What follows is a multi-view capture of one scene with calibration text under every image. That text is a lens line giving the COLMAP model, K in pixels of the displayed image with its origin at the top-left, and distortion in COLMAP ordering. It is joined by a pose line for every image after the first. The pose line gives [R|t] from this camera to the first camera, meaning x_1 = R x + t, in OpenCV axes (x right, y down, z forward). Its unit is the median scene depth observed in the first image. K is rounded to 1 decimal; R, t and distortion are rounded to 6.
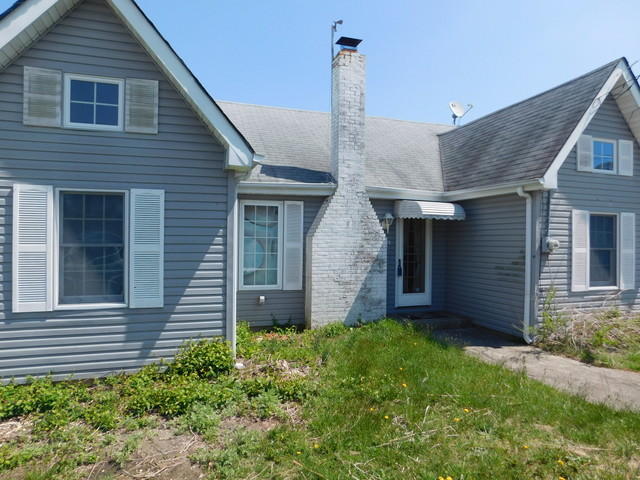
lens RADIAL K [[421.4, 0, 320.3], [0, 421.4, 241.0], [0, 0, 1]] dist [-0.059664, 0.049039]
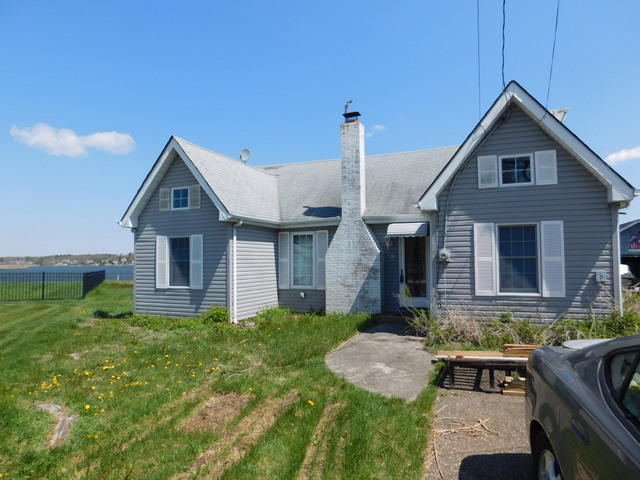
lens RADIAL K [[421.4, 0, 318.6], [0, 421.4, 238.9], [0, 0, 1]] dist [-0.059664, 0.049039]
pose [[0.745185, -0.052148, -0.664816, 1.055763], [0.018007, 0.998148, -0.058110, 0.026029], [0.666615, 0.031332, 0.744744, -0.141648]]
